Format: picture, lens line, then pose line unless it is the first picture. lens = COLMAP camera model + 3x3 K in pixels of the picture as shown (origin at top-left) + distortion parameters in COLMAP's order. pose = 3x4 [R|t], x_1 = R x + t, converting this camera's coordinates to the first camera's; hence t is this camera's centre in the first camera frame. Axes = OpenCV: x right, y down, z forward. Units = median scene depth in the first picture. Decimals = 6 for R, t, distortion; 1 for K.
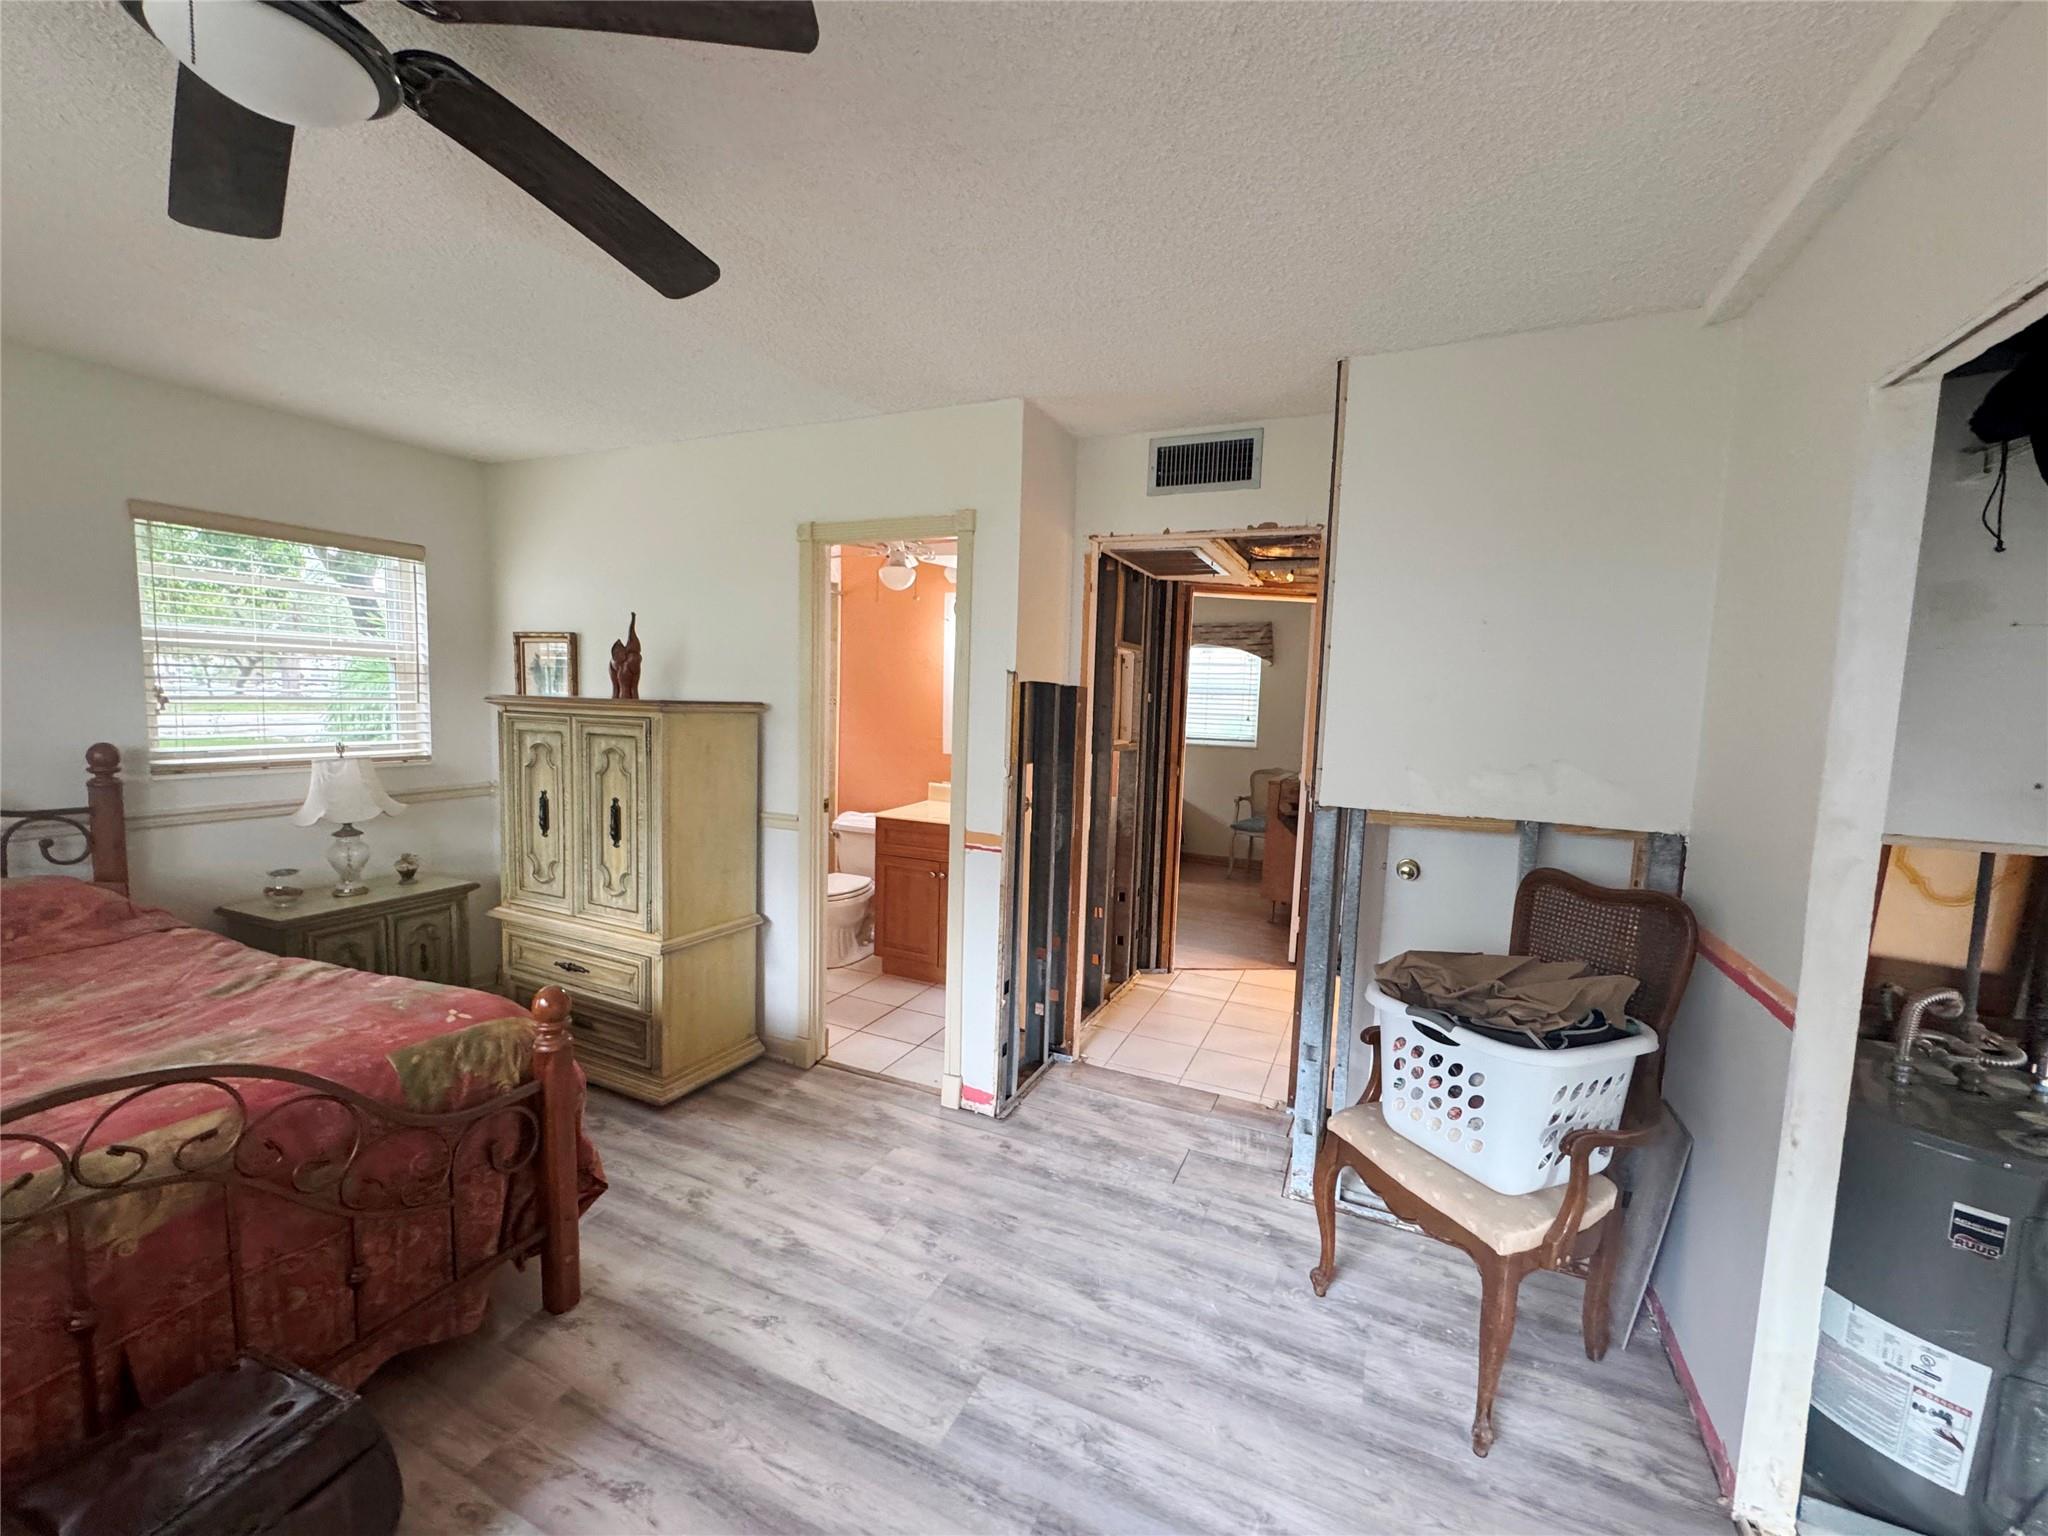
lens RADIAL K [[820.0, 0, 1027.2], [0, 820.0, 768.0], [0, 0, 1]] dist [-0.001154, -0.000579]
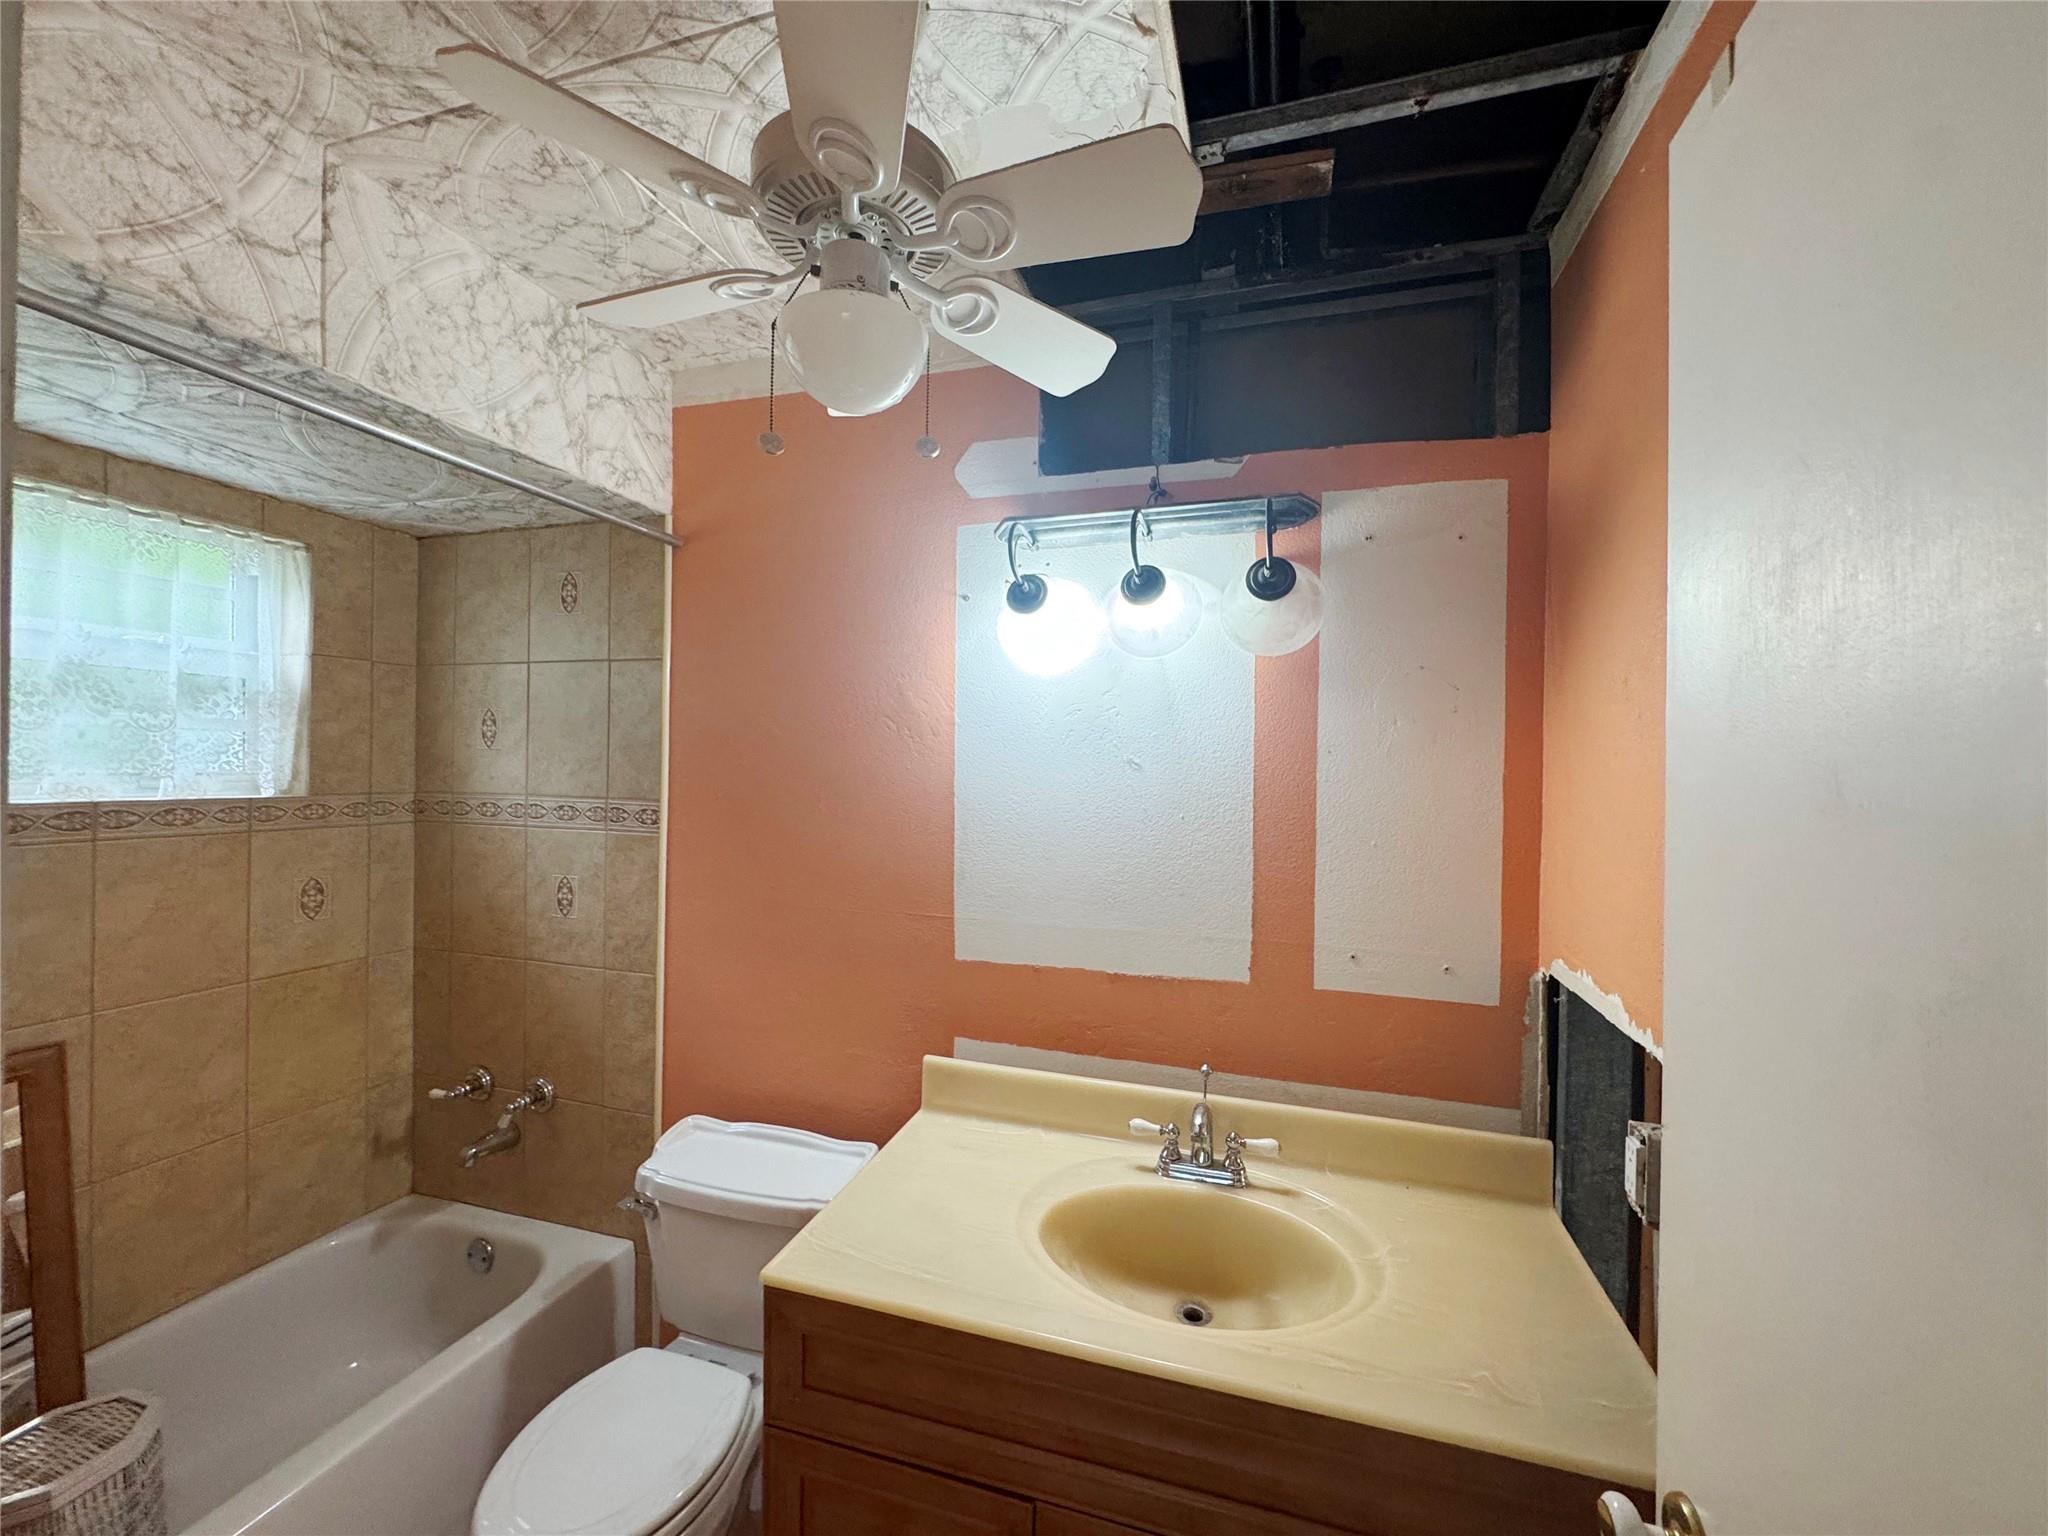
lens RADIAL K [[817.4, 0, 1028.5], [0, 817.4, 771.4], [0, 0, 1]] dist [-0.002173, -0.000031]
pose [[0.992341, -0.017792, 0.122242, -0.114273], [0.028389, 0.995933, -0.085503, -0.069911], [-0.120223, 0.088319, 0.988810, 0.634457]]
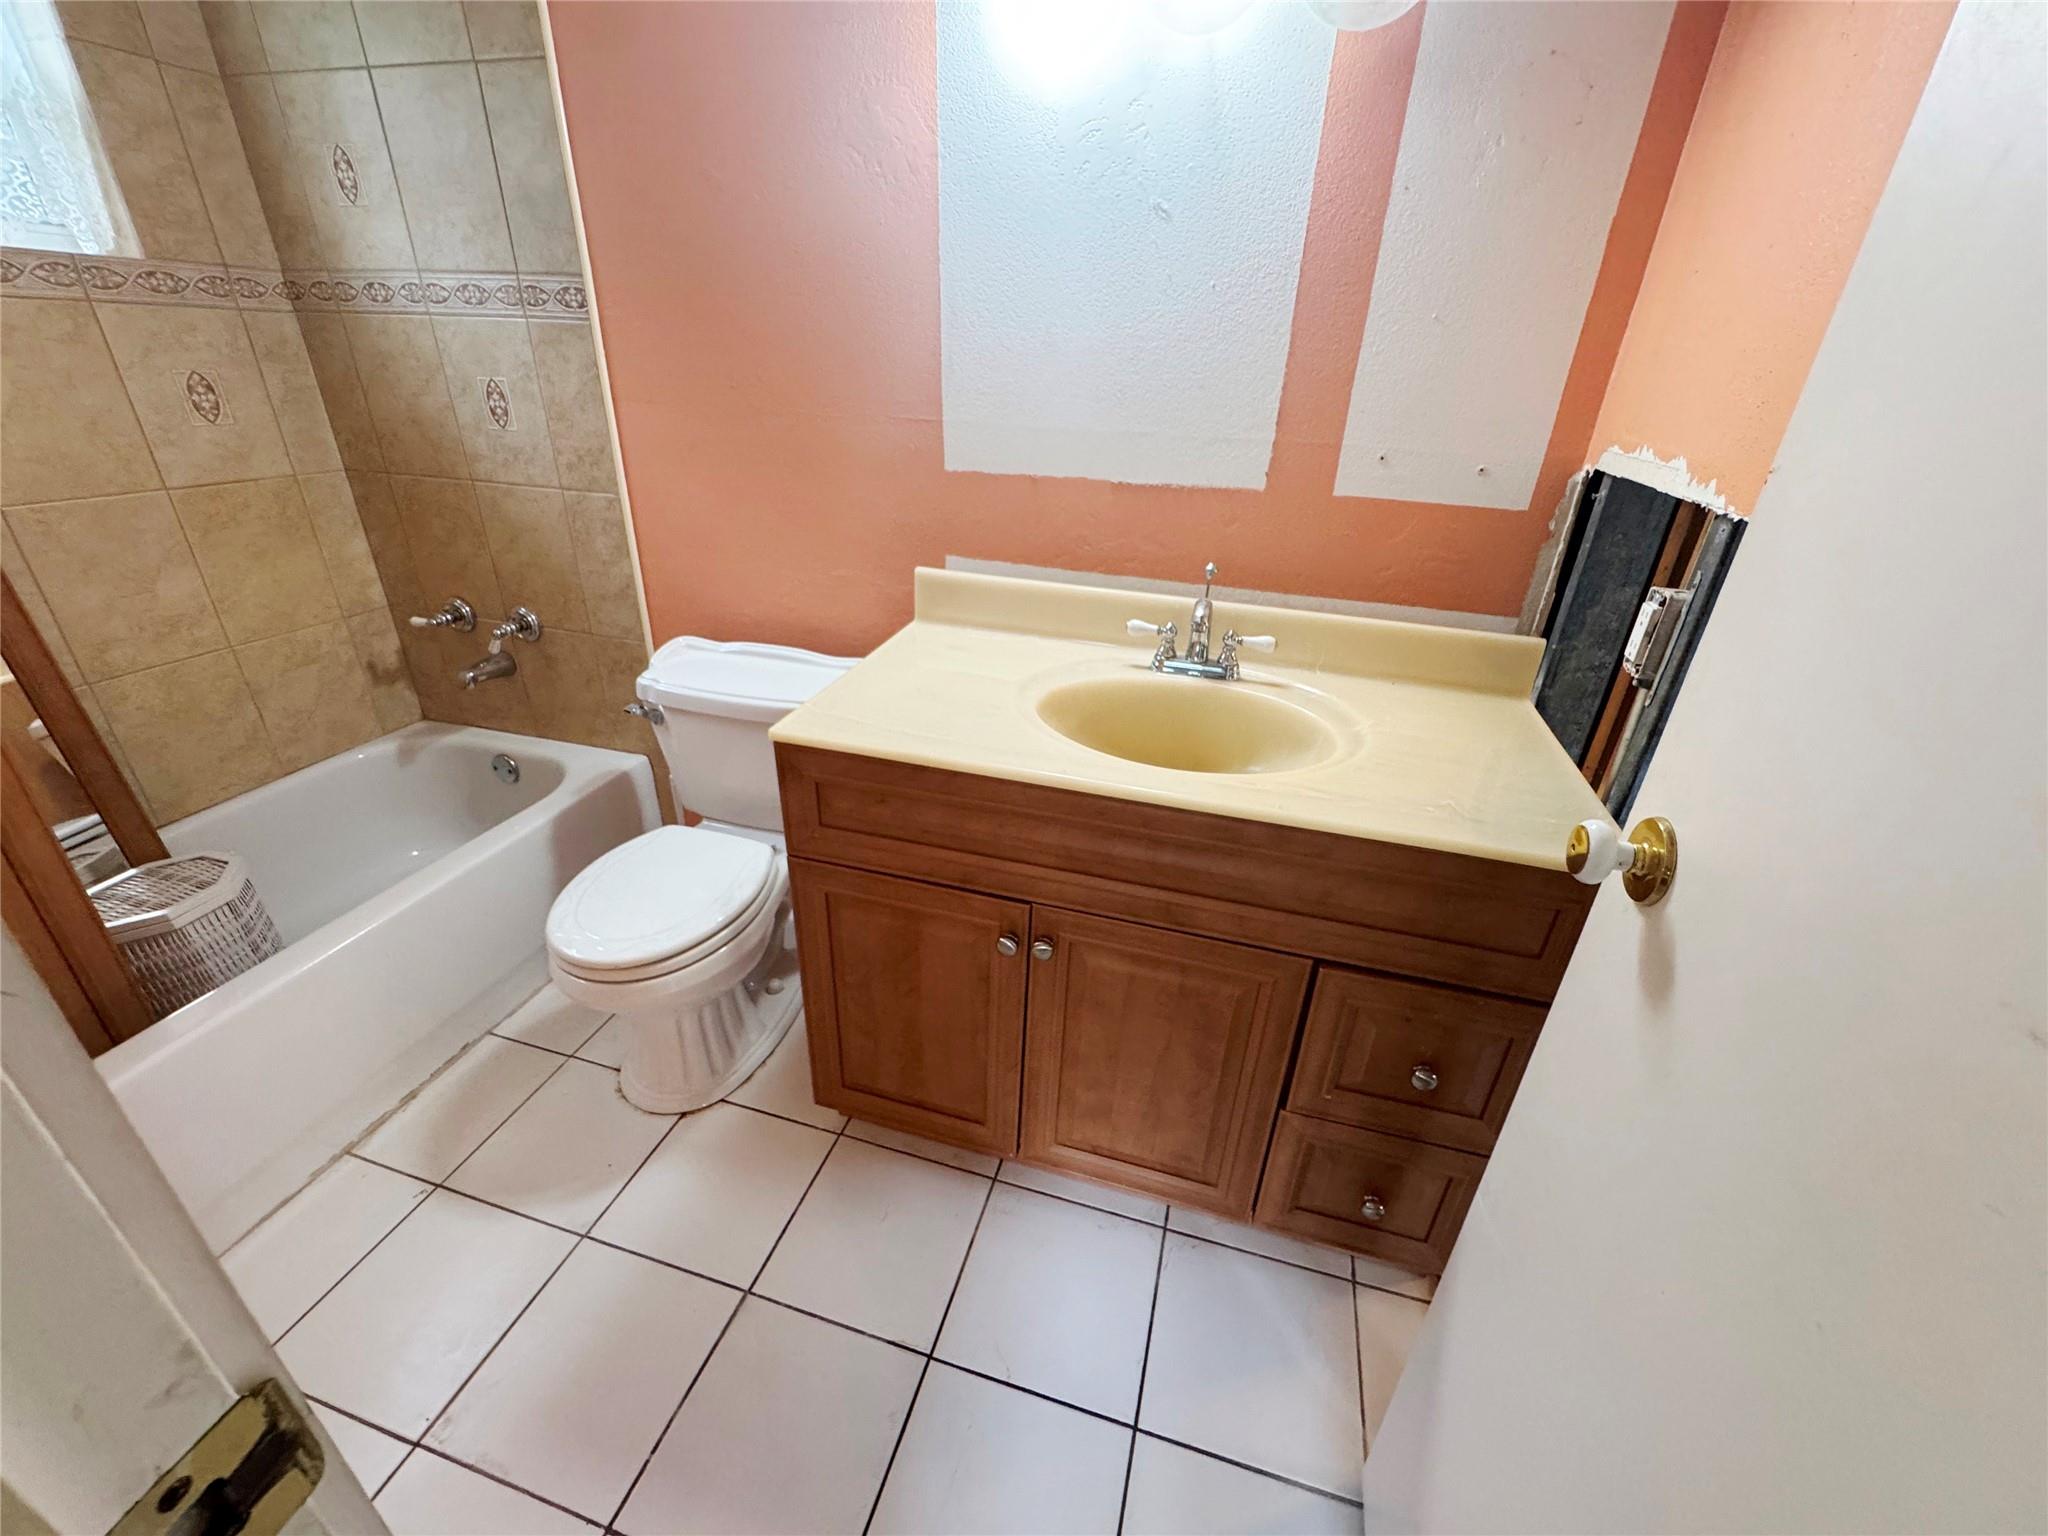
lens RADIAL K [[820.0, 0, 1027.2], [0, 820.0, 768.0], [0, 0, 1]] dist [-0.001154, -0.000579]
pose [[0.989971, -0.058879, 0.128419, -0.120484], [0.008012, 0.930947, 0.365067, -0.027008], [-0.141047, -0.360377, 0.922082, 0.648770]]
